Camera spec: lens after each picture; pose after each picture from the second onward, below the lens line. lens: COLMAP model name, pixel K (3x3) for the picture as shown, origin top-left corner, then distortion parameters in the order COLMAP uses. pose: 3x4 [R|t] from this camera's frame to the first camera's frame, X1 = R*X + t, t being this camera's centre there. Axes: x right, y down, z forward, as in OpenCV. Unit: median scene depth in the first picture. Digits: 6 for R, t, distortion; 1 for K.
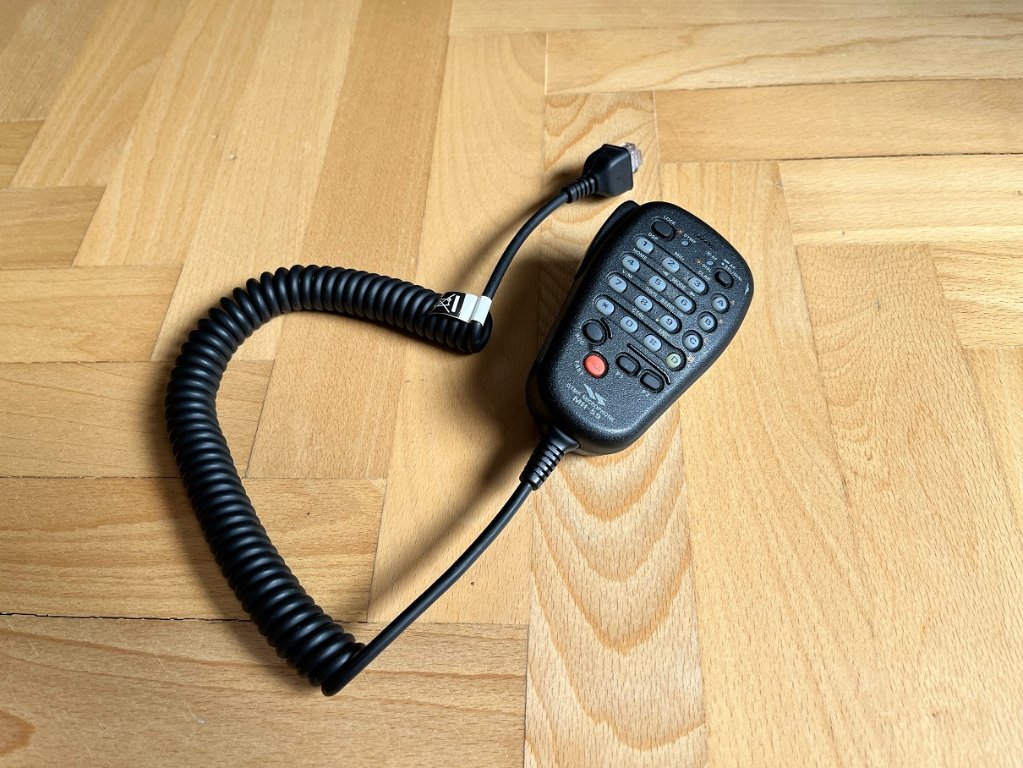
lens RADIAL K [[767.7, 0, 511.5], [0, 767.7, 384.0], [0, 0, 1]] dist [0.066907, -0.118097]
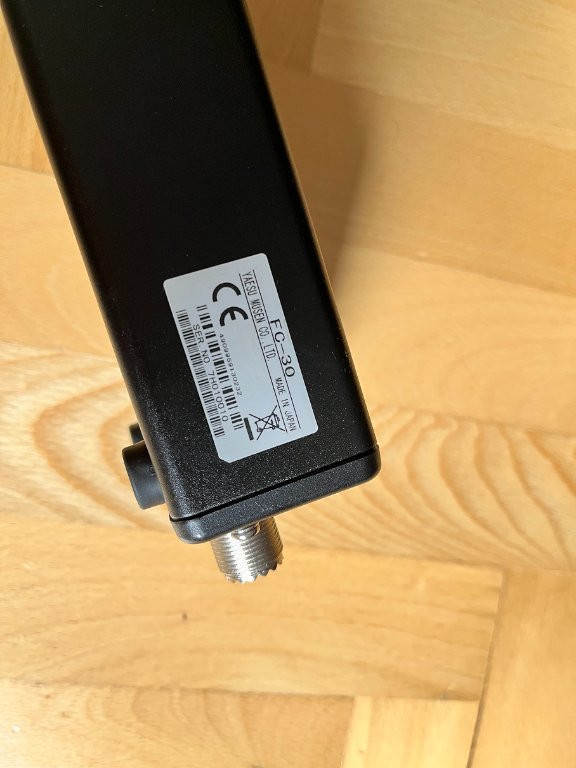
lens RADIAL K [[576.3, 0, 288.0], [0, 576.3, 384.0], [0, 0, 1]] dist [0.066907, -0.118097]
pose [[-0.144894, 0.984920, 0.094540, -0.033776], [-0.928420, -0.168372, 0.331190, -0.292910], [0.342114, -0.039786, 0.938816, 0.413105]]
